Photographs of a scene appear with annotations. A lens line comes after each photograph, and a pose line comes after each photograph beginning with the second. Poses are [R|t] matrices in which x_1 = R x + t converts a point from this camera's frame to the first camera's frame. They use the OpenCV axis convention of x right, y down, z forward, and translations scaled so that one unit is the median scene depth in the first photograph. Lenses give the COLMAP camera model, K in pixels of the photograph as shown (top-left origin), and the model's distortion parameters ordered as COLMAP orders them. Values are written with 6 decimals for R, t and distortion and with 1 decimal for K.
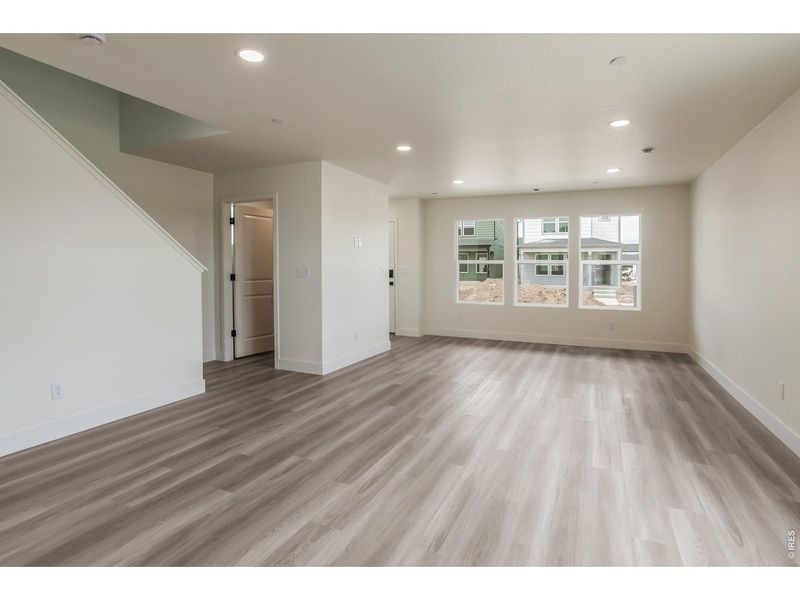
lens RADIAL K [[443.1, 0, 400.0], [0, 443.1, 300.0], [0, 0, 1]] dist [-0.028232, 0.001111]
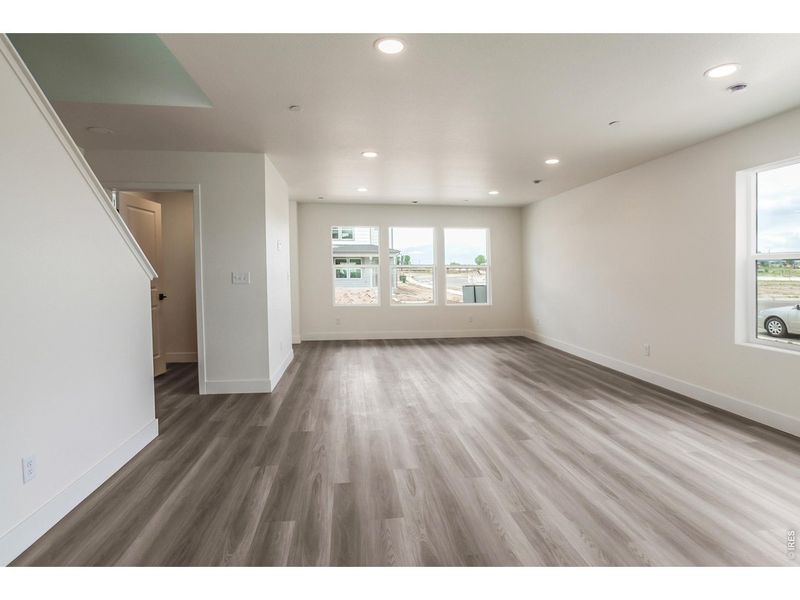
lens RADIAL K [[434.0, 0, 414.4], [0, 434.0, 294.0], [0, 0, 1]] dist [-0.021049, 0.000783]
pose [[0.839070, -0.033638, 0.542982, -0.580867], [0.045180, 0.998947, -0.007933, -0.013292], [-0.542143, 0.031188, 0.839707, 0.148689]]
